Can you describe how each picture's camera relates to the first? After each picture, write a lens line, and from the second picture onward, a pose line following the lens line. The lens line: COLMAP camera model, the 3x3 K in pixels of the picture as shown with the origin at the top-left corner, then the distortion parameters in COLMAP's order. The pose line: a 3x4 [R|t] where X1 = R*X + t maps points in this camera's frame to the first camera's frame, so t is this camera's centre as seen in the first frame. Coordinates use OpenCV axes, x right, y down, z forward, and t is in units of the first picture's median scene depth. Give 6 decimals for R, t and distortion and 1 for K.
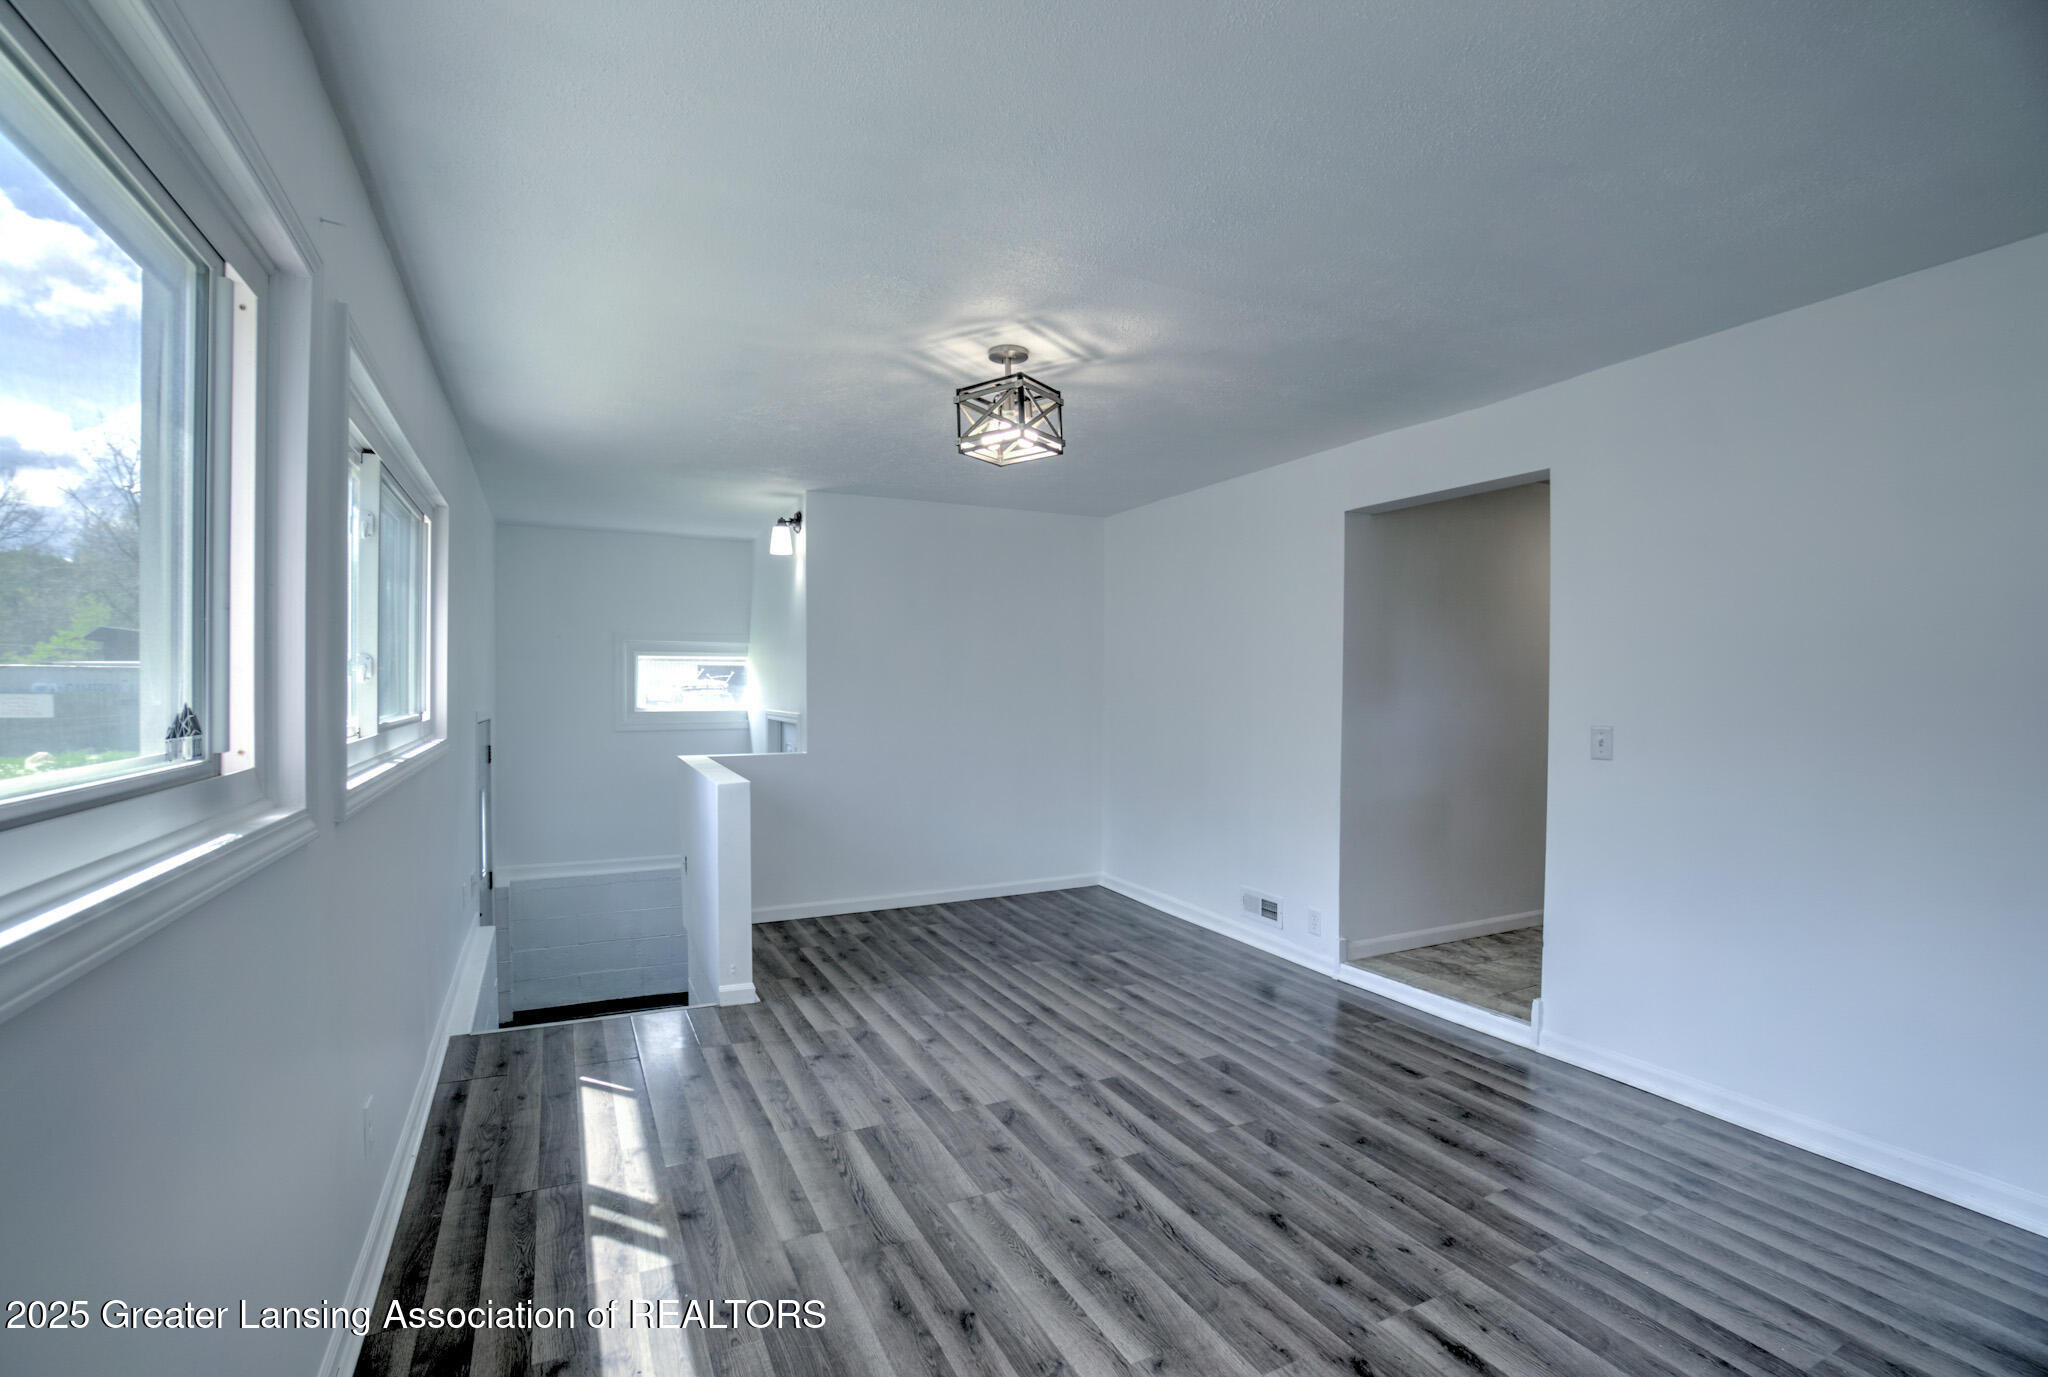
lens RADIAL K [[916.8, 0, 961.4], [0, 916.8, 711.3], [0, 0, 1]] dist [-0.026566, 0.001463]
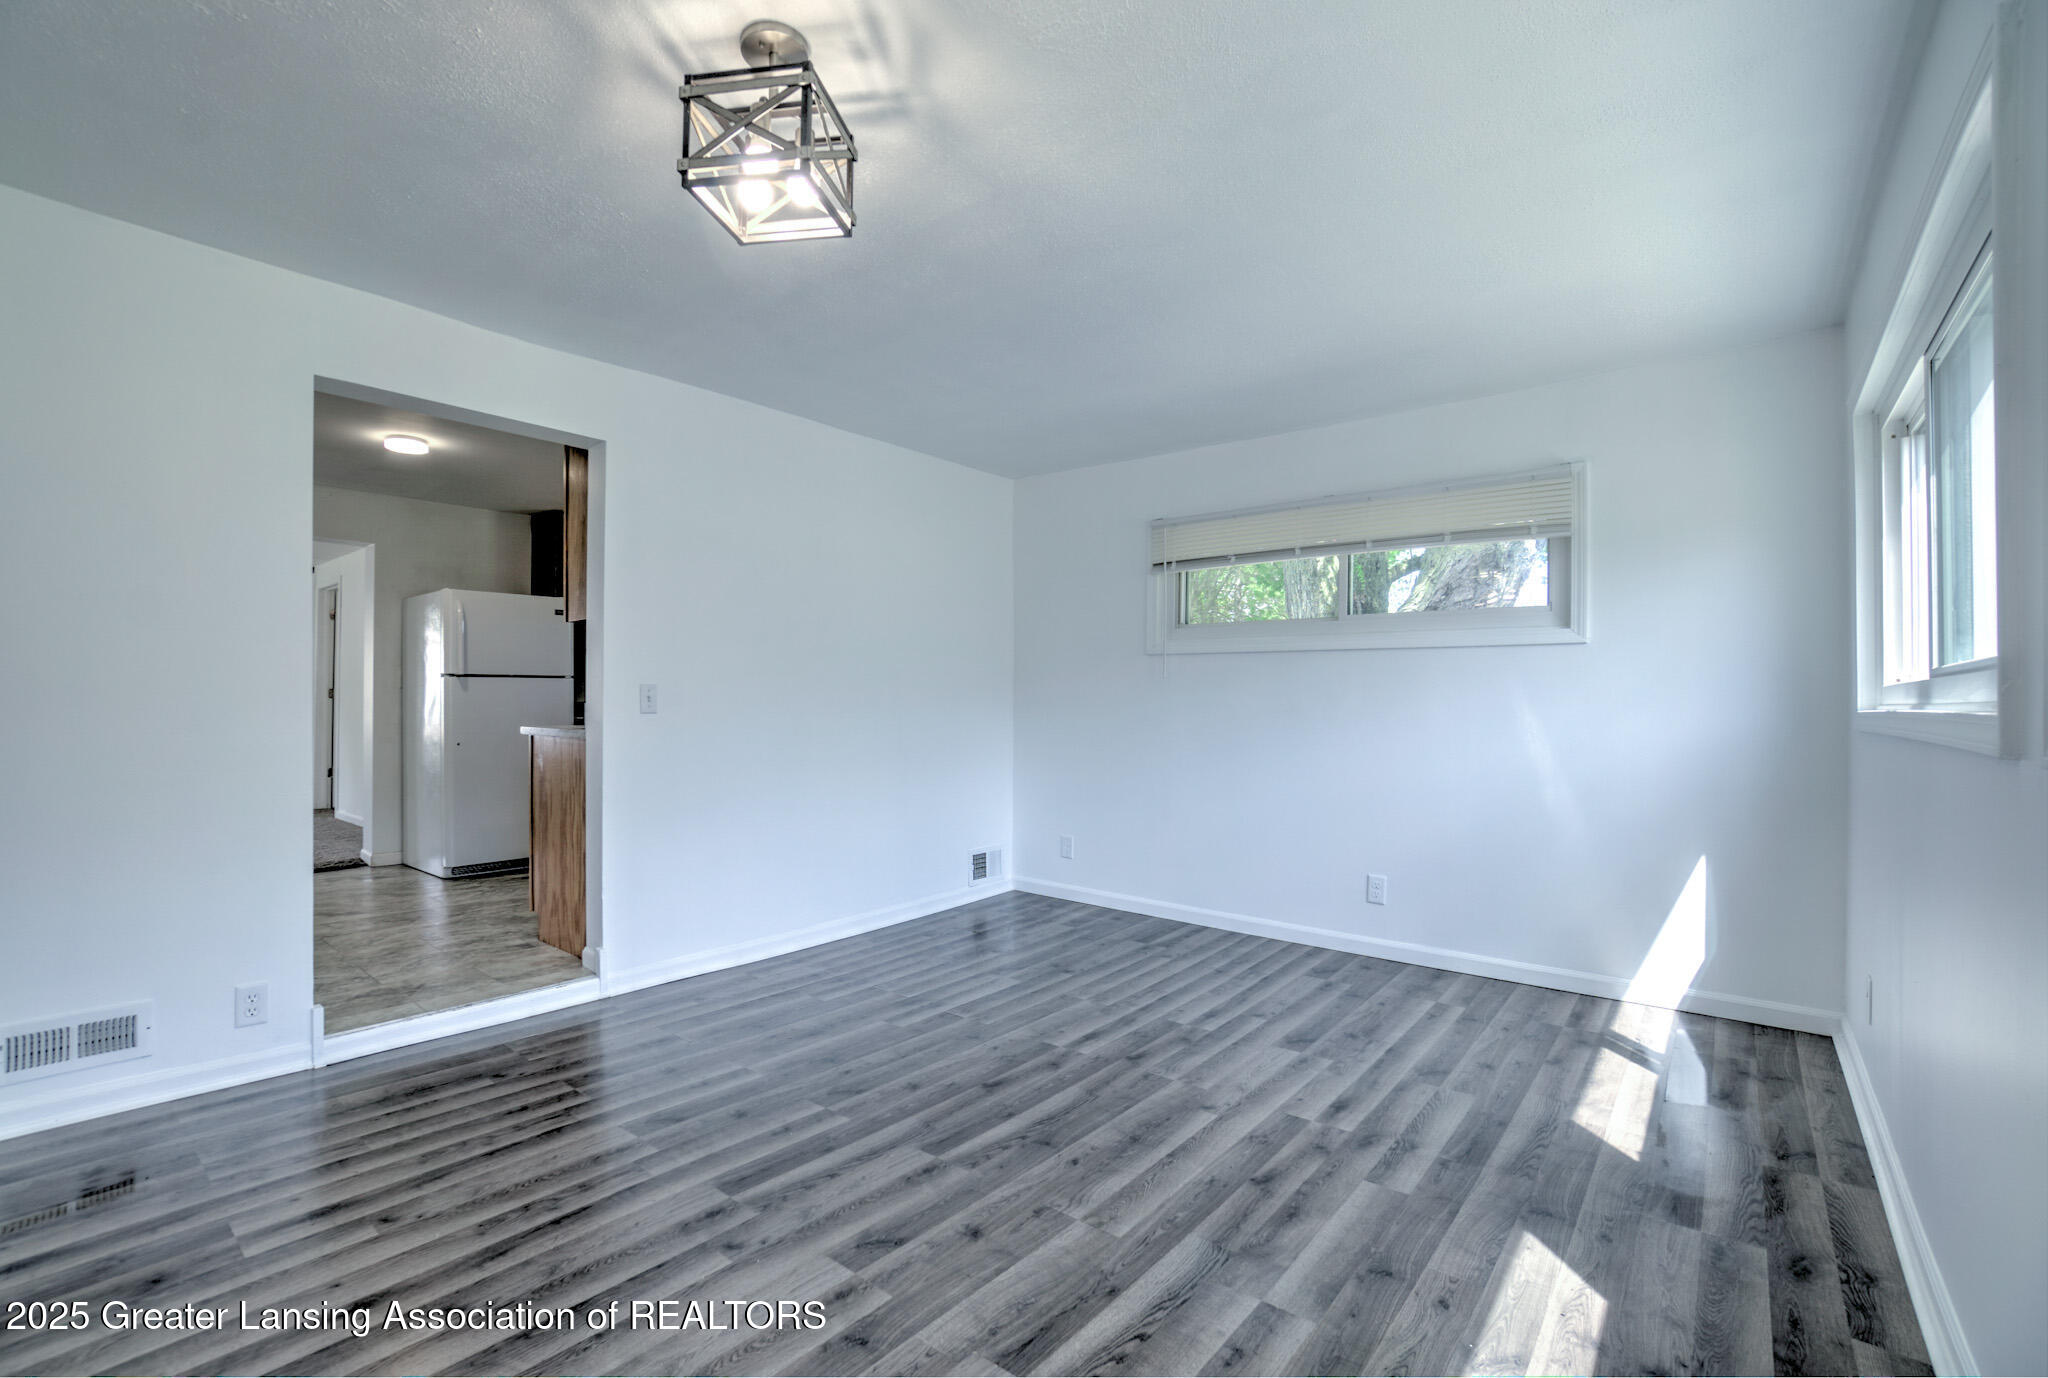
lens RADIAL K [[916.8, 0, 1015.0], [0, 916.8, 705.6], [0, 0, 1]] dist [-0.026566, 0.001463]
pose [[-0.449320, -0.002114, 0.893368, -0.647968], [0.013889, 0.999860, 0.009352, 0.046417], [-0.893263, 0.016610, -0.449228, 1.323815]]
